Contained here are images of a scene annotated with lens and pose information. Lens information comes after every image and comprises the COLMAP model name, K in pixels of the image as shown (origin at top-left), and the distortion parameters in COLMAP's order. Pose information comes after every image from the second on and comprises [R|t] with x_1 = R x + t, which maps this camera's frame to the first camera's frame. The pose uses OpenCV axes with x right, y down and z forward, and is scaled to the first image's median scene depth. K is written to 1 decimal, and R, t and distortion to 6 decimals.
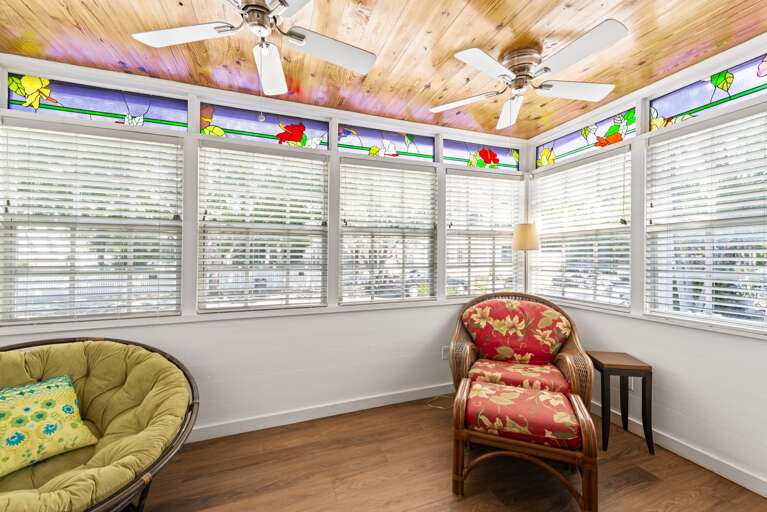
lens RADIAL K [[310.6, 0, 383.5], [0, 310.6, 256.0], [0, 0, 1]] dist [0.001383, 0.000242]
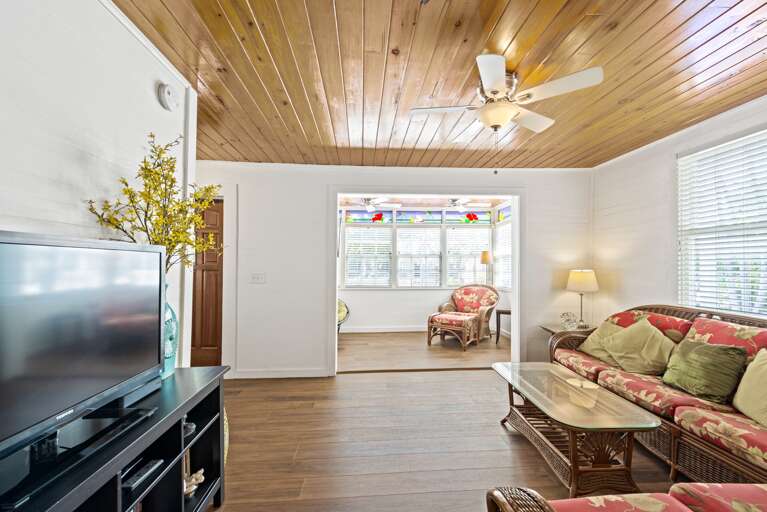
lens RADIAL K [[310.6, 0, 383.5], [0, 310.6, 256.0], [0, 0, 1]] dist [0.001383, 0.000242]
pose [[0.962312, -0.006710, -0.271864, 0.398797], [-0.000966, 0.999605, -0.028093, -0.012545], [0.271945, 0.027296, 0.961926, -1.291819]]
